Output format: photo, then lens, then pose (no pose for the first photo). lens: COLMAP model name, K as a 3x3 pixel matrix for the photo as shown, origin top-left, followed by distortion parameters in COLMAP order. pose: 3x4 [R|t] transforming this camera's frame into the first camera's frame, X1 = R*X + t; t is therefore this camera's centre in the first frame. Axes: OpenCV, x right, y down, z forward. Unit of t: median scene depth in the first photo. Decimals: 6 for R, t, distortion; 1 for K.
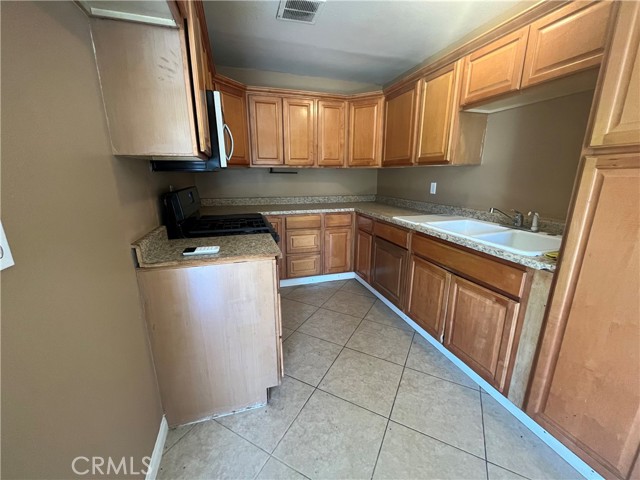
lens RADIAL K [[258.5, 0, 319.2], [0, 258.5, 239.6], [0, 0, 1]] dist [-0.003037, -0.000150]
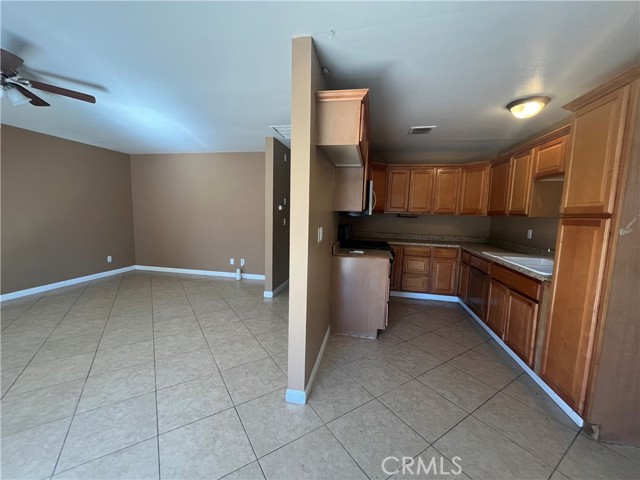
lens RADIAL K [[258.5, 0, 320.3], [0, 258.5, 239.5], [0, 0, 1]] dist [-0.003037, -0.000150]
pose [[0.875557, 0.079555, -0.476520, 0.175042], [-0.149862, 0.982418, -0.111340, 0.126602], [0.459284, 0.168897, 0.872085, -0.594728]]
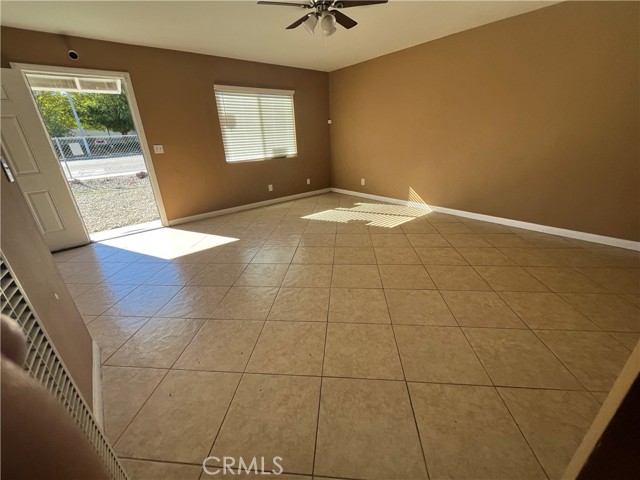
lens RADIAL K [[258.5, 0, 322.5], [0, 258.5, 241.0], [0, 0, 1]] dist [-0.003037, -0.000150]
pose [[-0.923289, 0.177441, -0.340665, -0.631752], [-0.059798, 0.809687, 0.583807, -0.163041], [0.379423, 0.559393, -0.736965, 0.716522]]
